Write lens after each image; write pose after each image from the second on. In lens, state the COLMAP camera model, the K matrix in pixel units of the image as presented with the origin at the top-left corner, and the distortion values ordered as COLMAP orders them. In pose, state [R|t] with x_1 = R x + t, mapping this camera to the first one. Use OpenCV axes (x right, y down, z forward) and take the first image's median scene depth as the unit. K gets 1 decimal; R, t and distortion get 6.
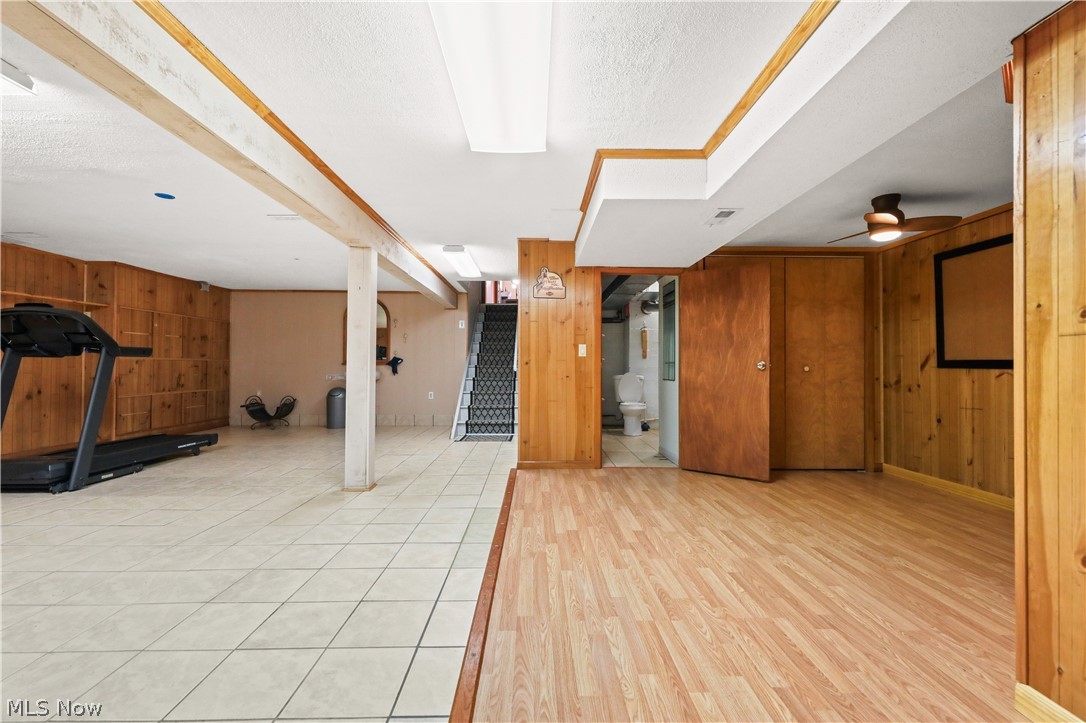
lens RADIAL K [[453.9, 0, 547.0], [0, 453.9, 361.3], [0, 0, 1]] dist [-0.000587, -0.002261]
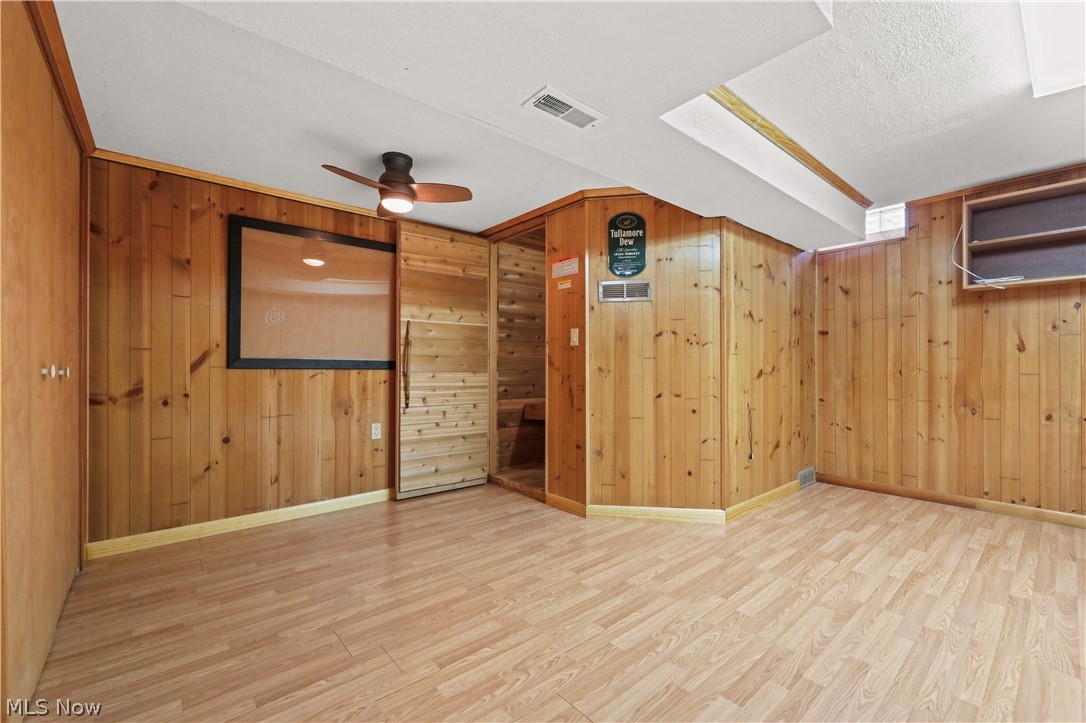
lens RADIAL K [[453.9, 0, 547.8], [0, 453.9, 364.9], [0, 0, 1]] dist [-0.000587, -0.002261]
pose [[-0.634188, 0.000459, 0.773179, -0.051708], [-0.010042, 0.999911, -0.008830, 0.013250], [-0.773114, -0.013364, -0.634126, 1.401475]]
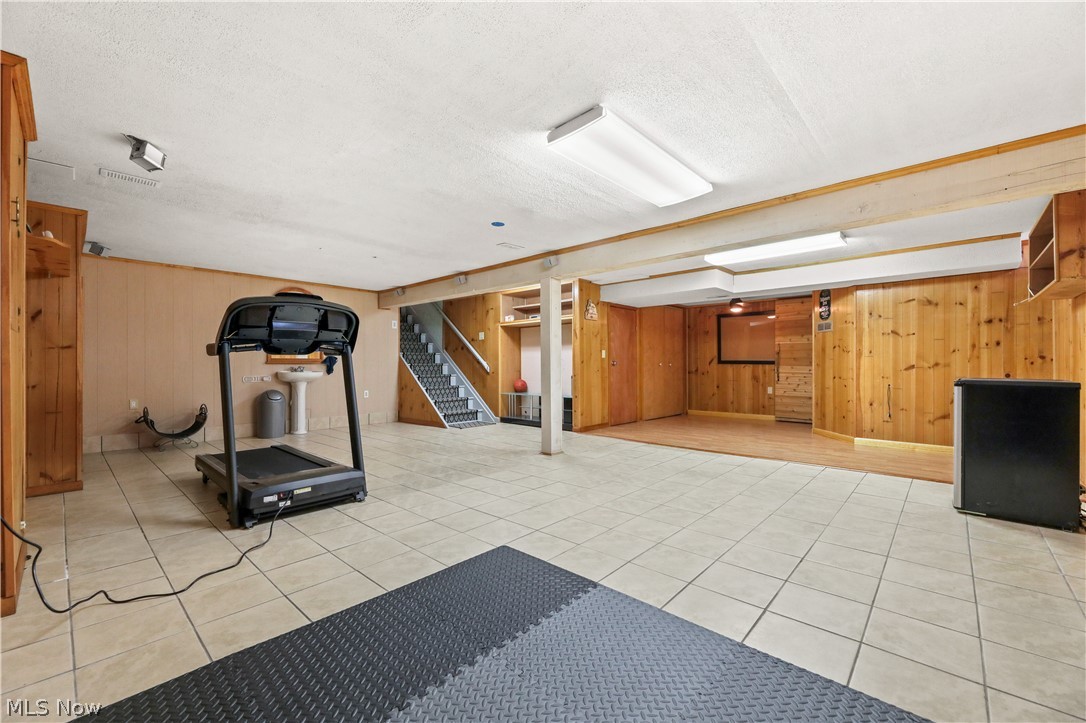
lens RADIAL K [[442.4, 0, 549.7], [0, 442.4, 362.7], [0, 0, 1]] dist [0.011232, -0.002920]
pose [[0.683113, -0.002664, 0.730308, -1.810747], [-0.003174, 0.999973, 0.006617, -0.004857], [-0.730306, -0.006838, 0.683086, 0.107513]]
